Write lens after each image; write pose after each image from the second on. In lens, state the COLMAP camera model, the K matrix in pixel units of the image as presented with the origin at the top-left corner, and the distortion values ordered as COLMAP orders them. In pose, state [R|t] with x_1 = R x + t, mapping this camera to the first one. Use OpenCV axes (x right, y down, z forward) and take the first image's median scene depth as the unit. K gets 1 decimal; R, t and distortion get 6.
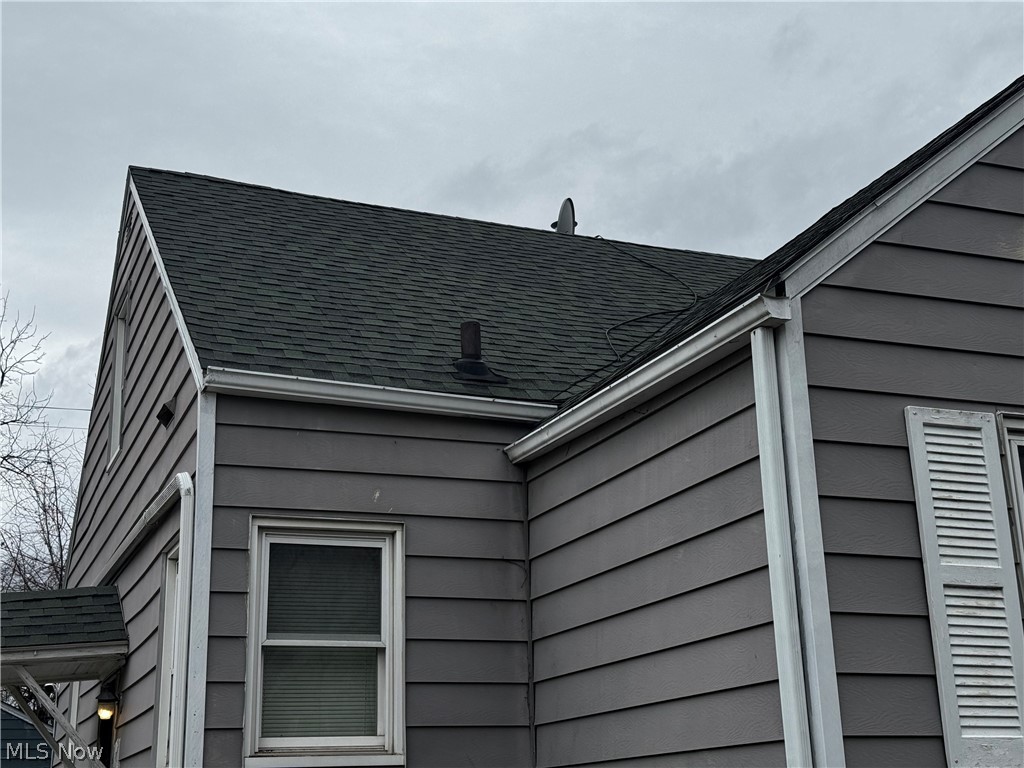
lens RADIAL K [[1396.8, 0, 512.0], [0, 1396.8, 384.0], [0, 0, 1]] dist [0.189565, -0.001324]
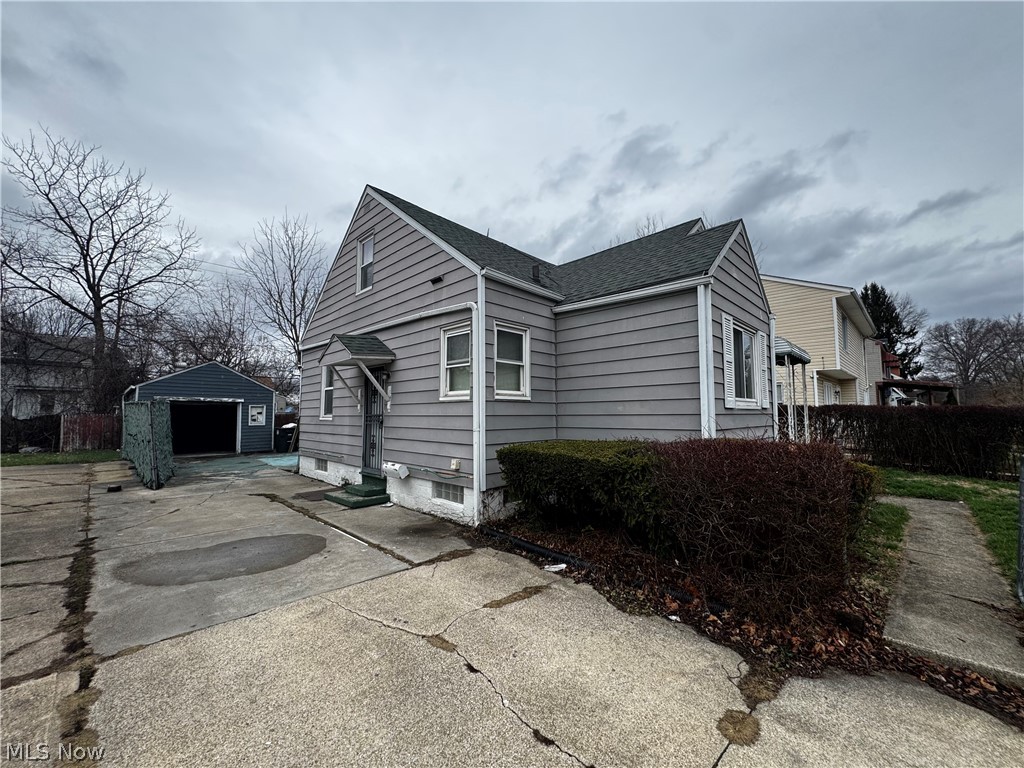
lens RADIAL K [[409.2, 0, 512.0], [0, 409.2, 384.0], [0, 0, 1]] dist [-0.003596, 0.000497]
pose [[0.917286, 0.055883, 0.394289, -0.479783], [-0.138914, 0.972815, 0.185296, 0.057530], [-0.373216, -0.224741, 0.900112, 0.150690]]
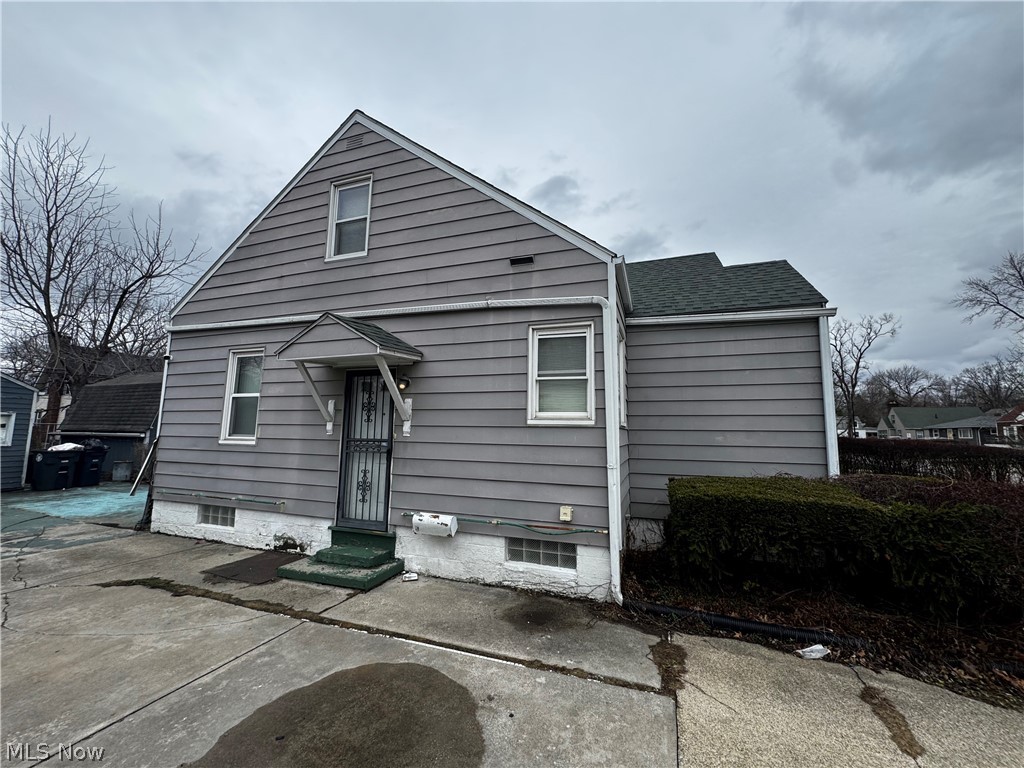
lens RADIAL K [[409.2, 0, 512.0], [0, 409.2, 384.0], [0, 0, 1]] dist [-0.003596, 0.000497]
pose [[0.658457, 0.129031, 0.741475, -0.786869], [-0.253291, 0.965717, 0.056878, 0.194249], [-0.708716, -0.225261, 0.668565, 0.624921]]
